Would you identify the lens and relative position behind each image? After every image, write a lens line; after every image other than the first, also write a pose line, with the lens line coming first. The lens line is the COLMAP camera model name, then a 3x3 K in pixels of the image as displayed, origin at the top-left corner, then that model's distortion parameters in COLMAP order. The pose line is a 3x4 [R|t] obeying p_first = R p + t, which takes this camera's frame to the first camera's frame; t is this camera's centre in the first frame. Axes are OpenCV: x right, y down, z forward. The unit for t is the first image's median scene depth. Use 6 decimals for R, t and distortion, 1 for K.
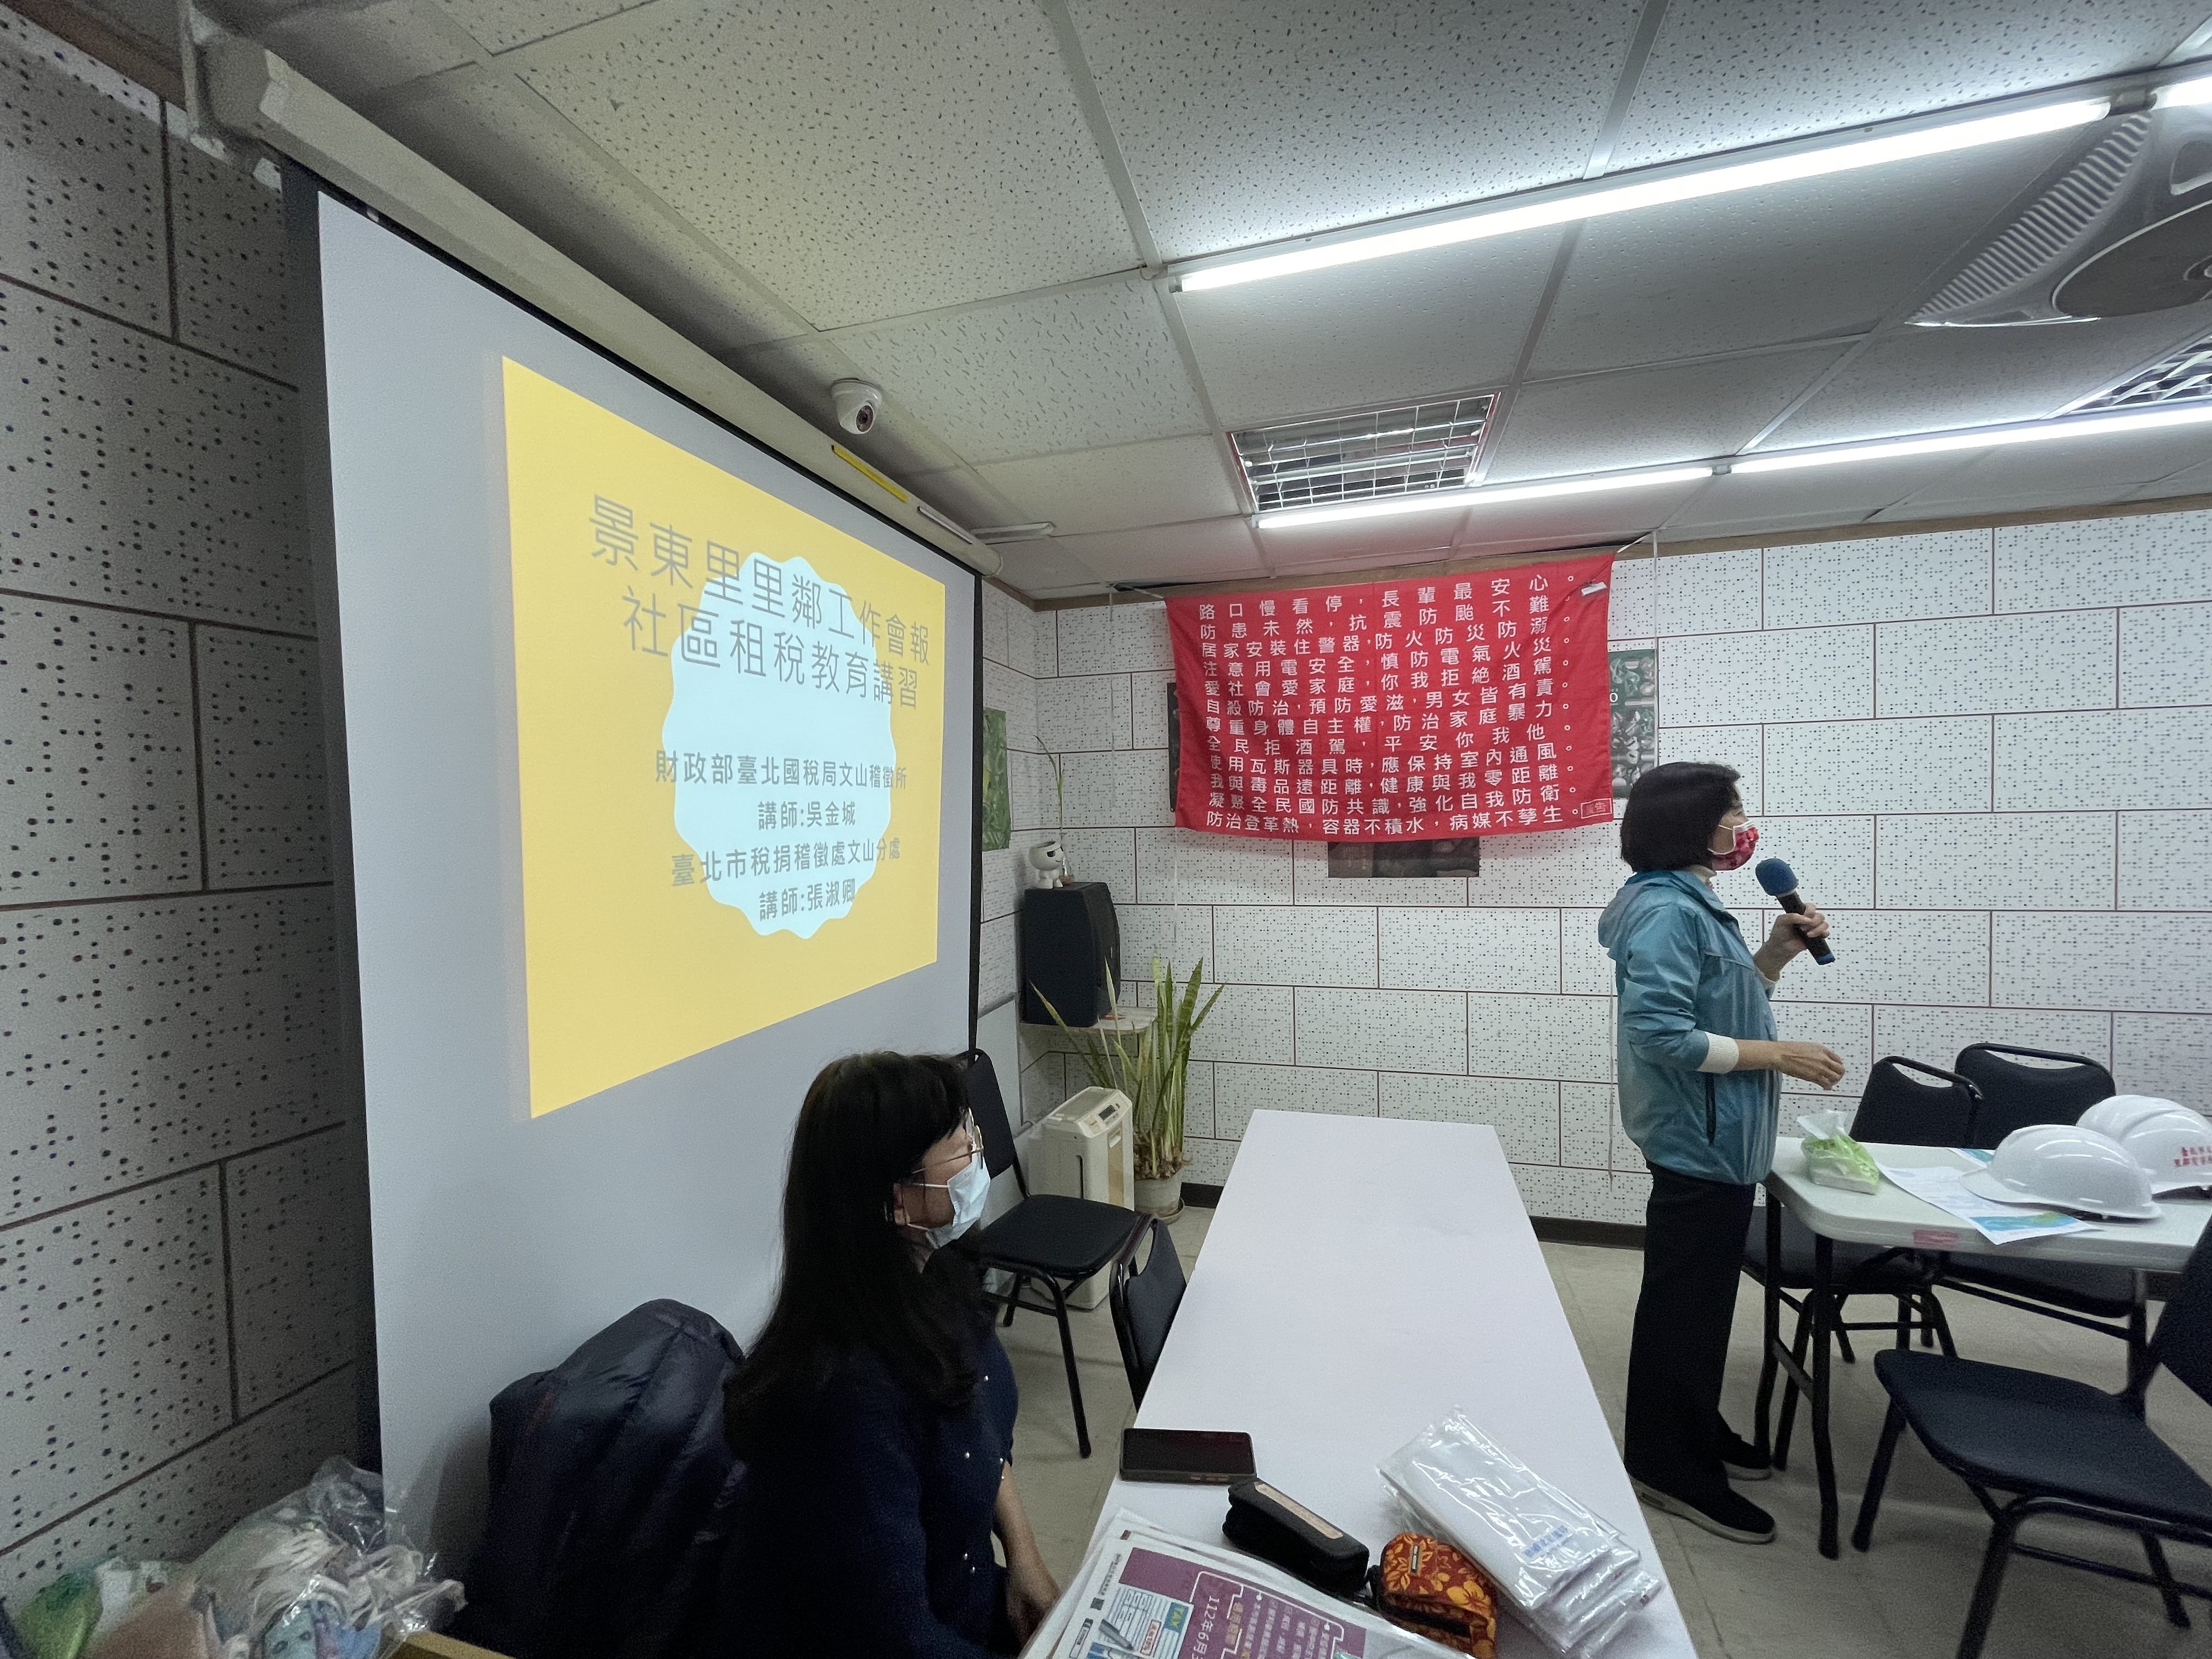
lens RADIAL K [[888.7, 0, 1103.3], [0, 888.7, 833.1], [0, 0, 1]] dist [0.000030, -0.001960]
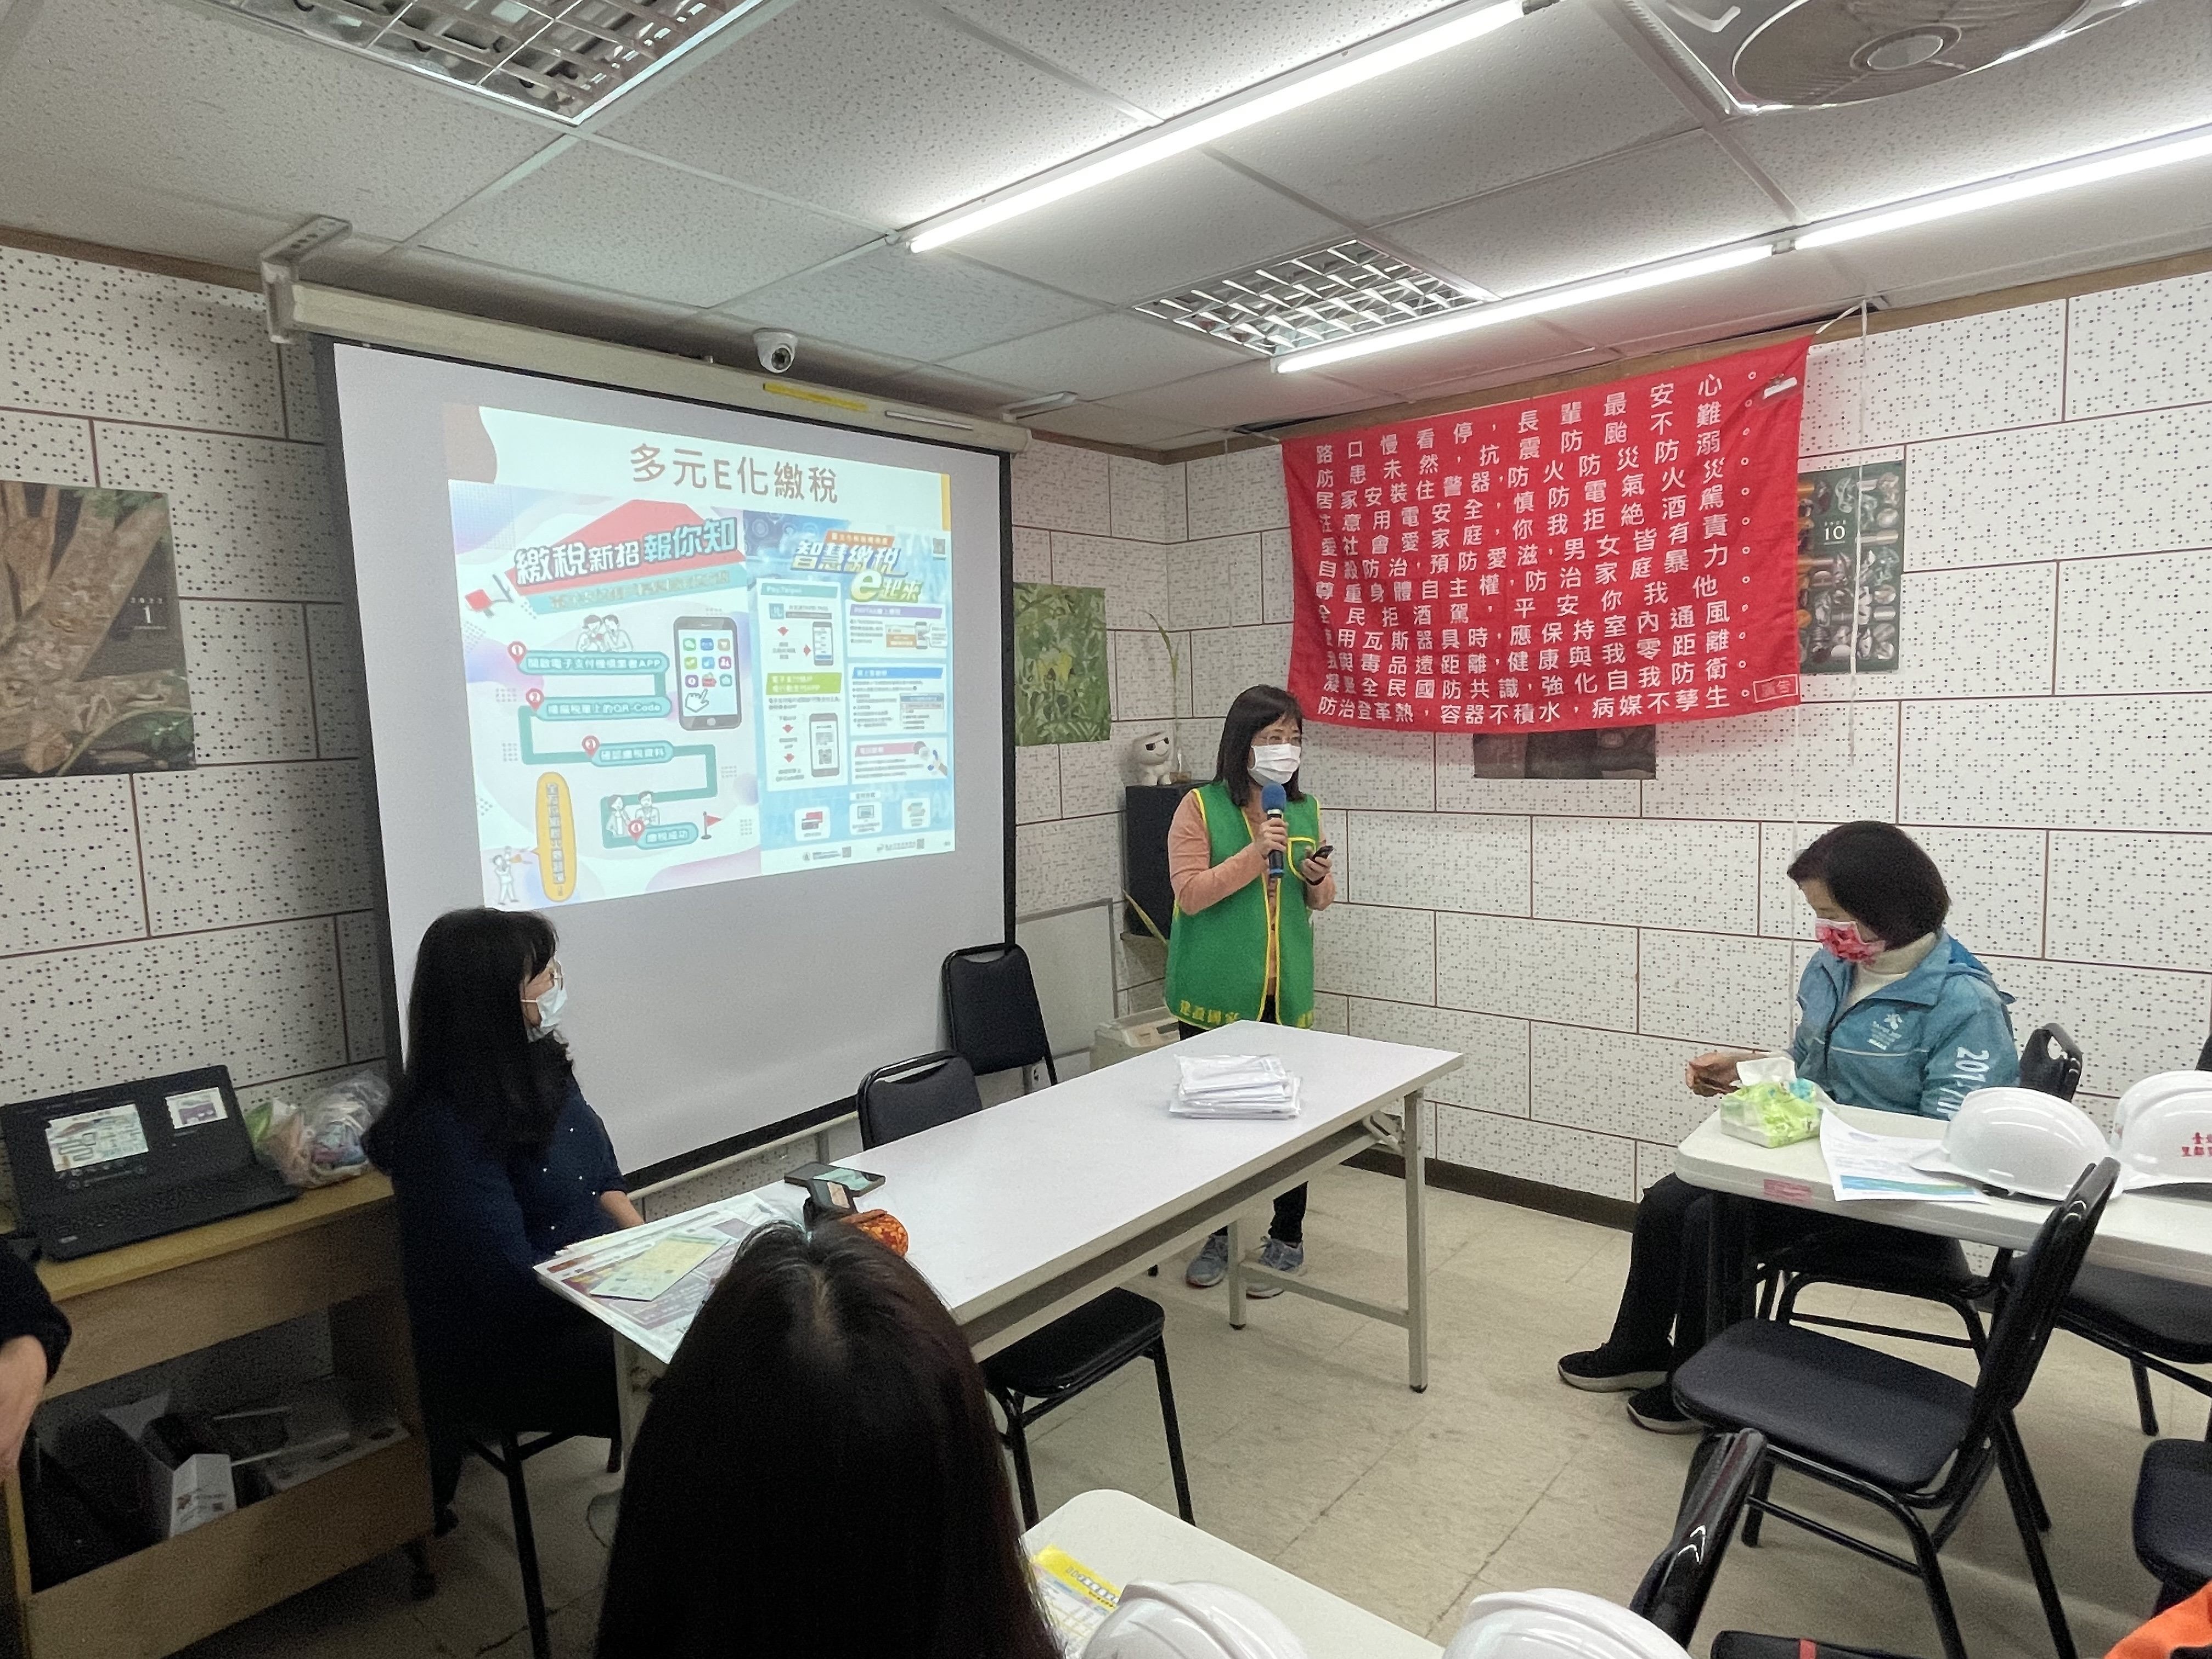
lens RADIAL K [[1288.0, 0, 1094.3], [0, 1288.0, 837.0], [0, 0, 1]] dist [-0.006701, 0.001398]
pose [[0.909171, 0.033362, -0.415084, 0.474564], [0.003691, 0.996101, 0.088146, -0.000244], [0.416406, -0.081671, 0.905503, -0.221668]]
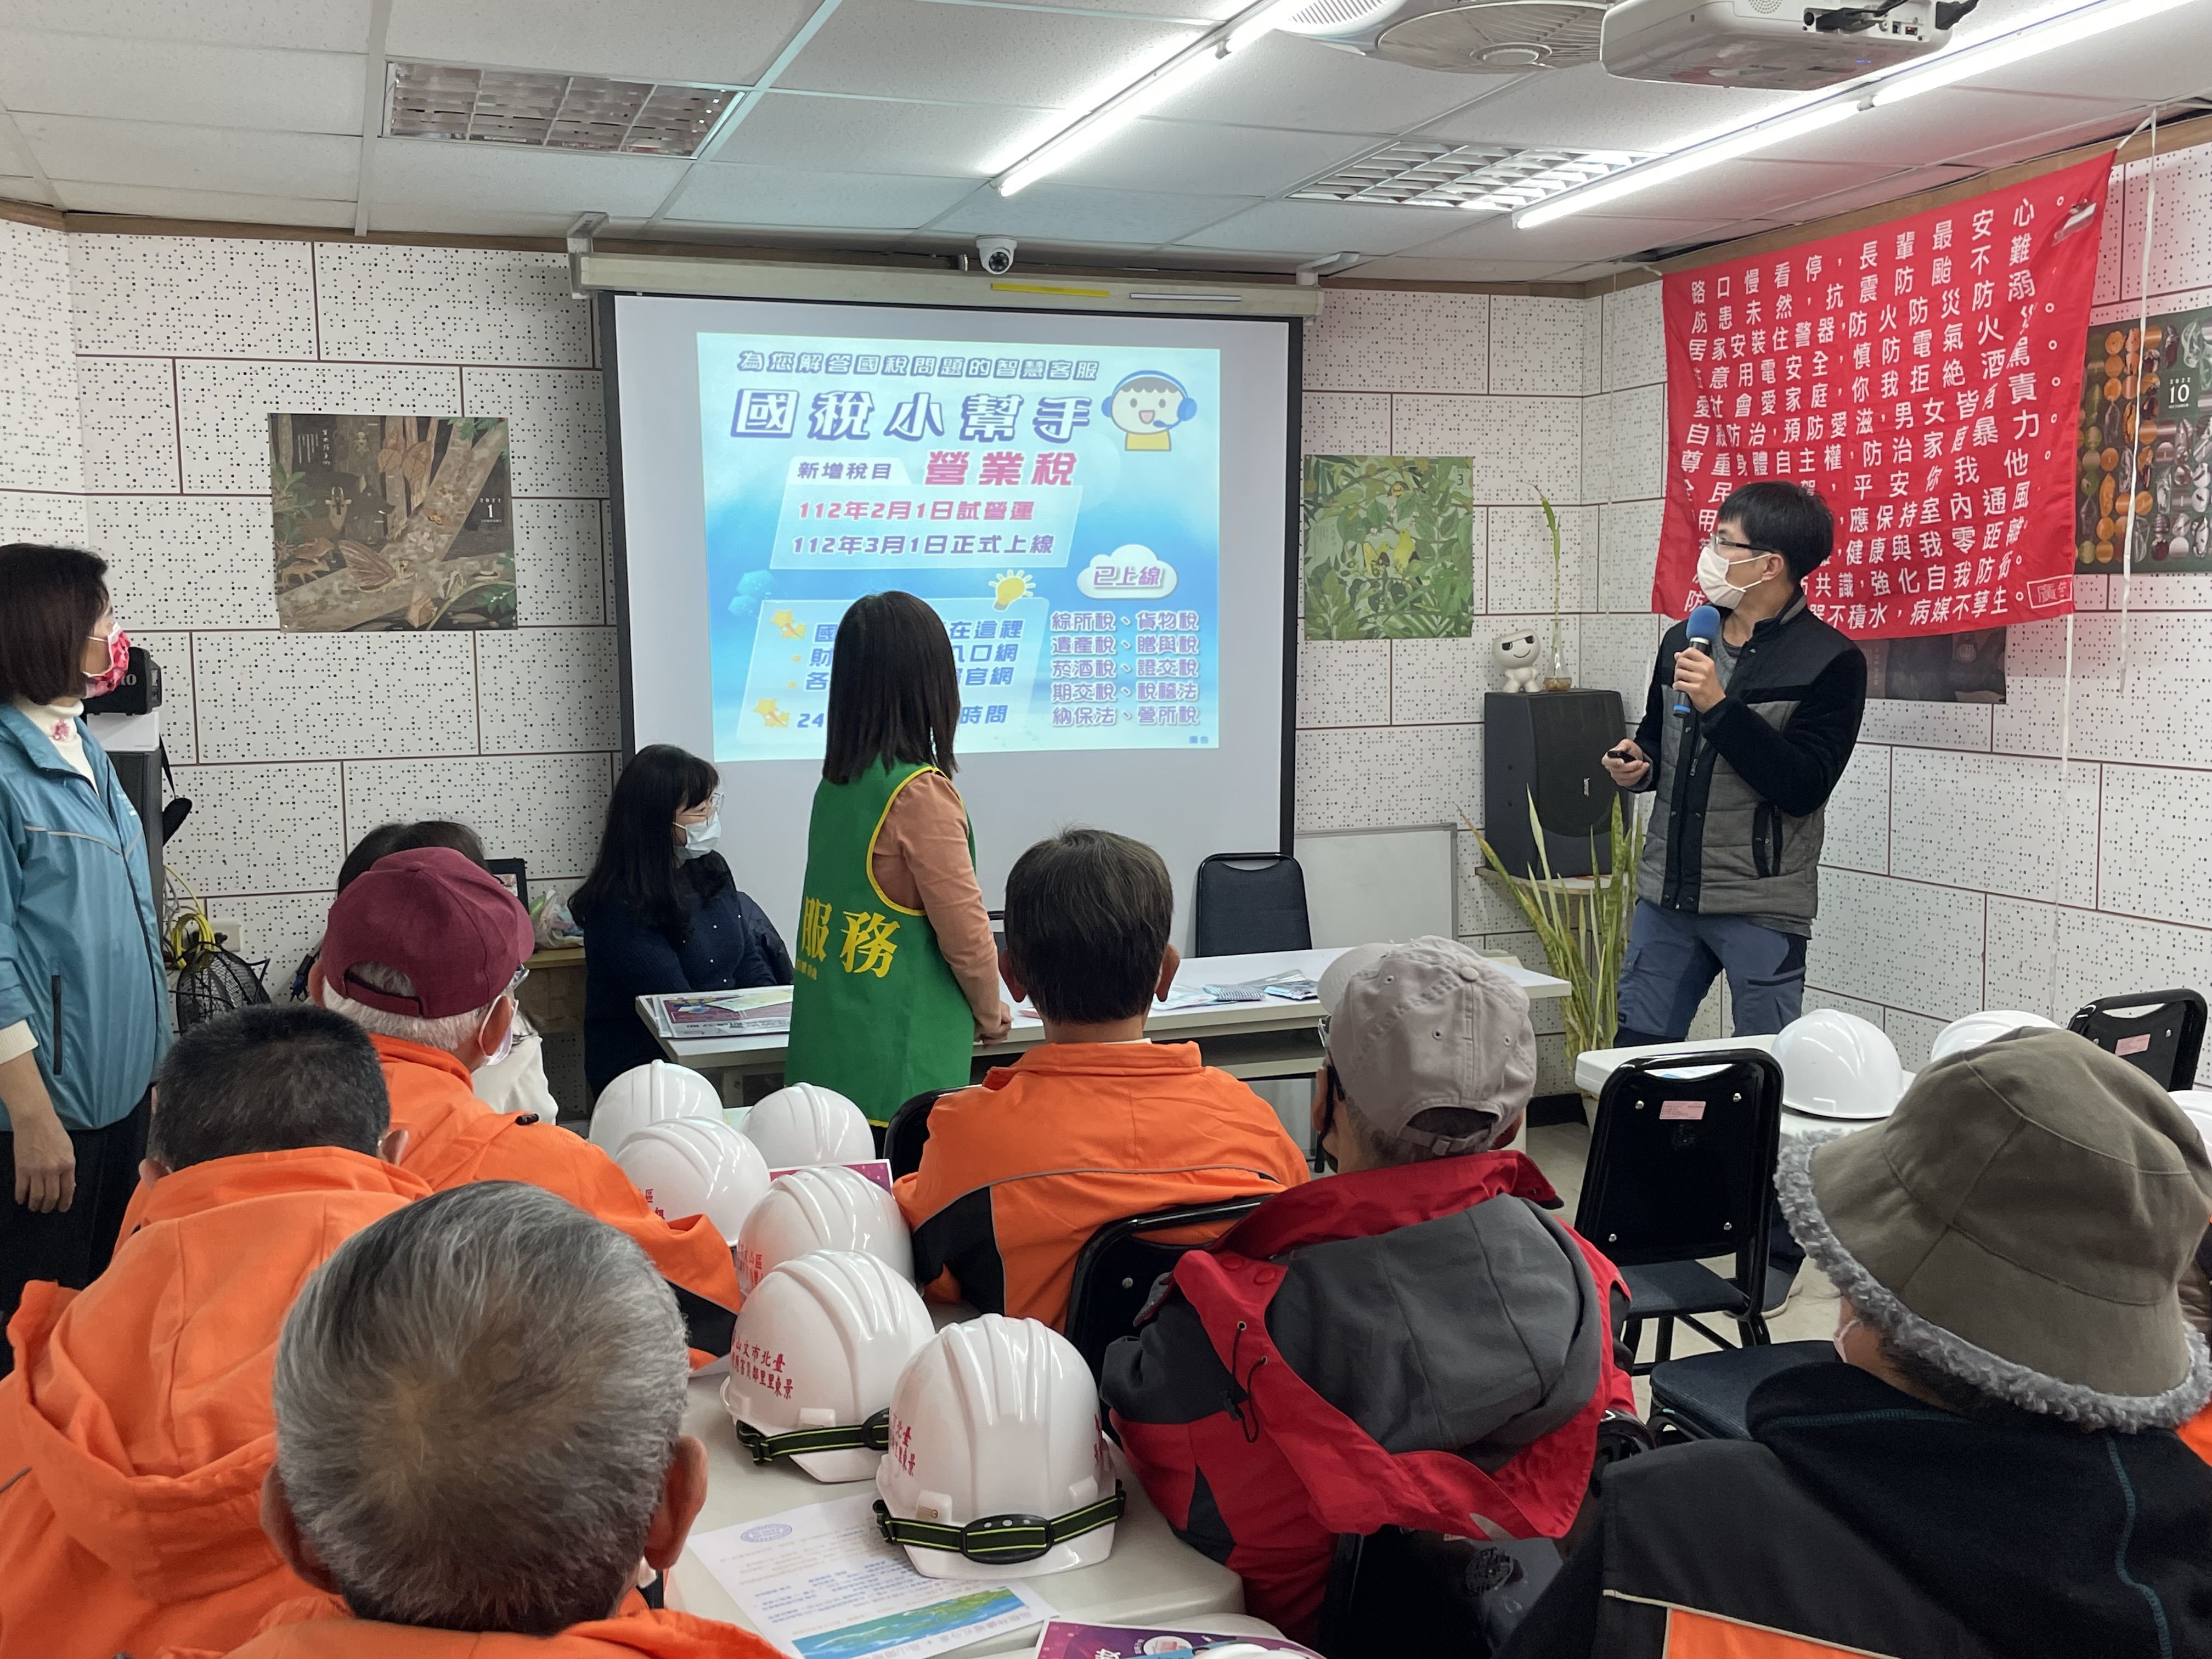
lens RADIAL K [[2145.6, 0, 1136.2], [0, 2145.6, 834.6], [0, 0, 1]] dist [0.067166, -0.073325]
pose [[0.597837, 0.100433, -0.795301, 1.325922], [-0.022058, 0.993806, 0.108920, -0.009960], [0.801314, -0.047574, 0.596349, -0.373529]]
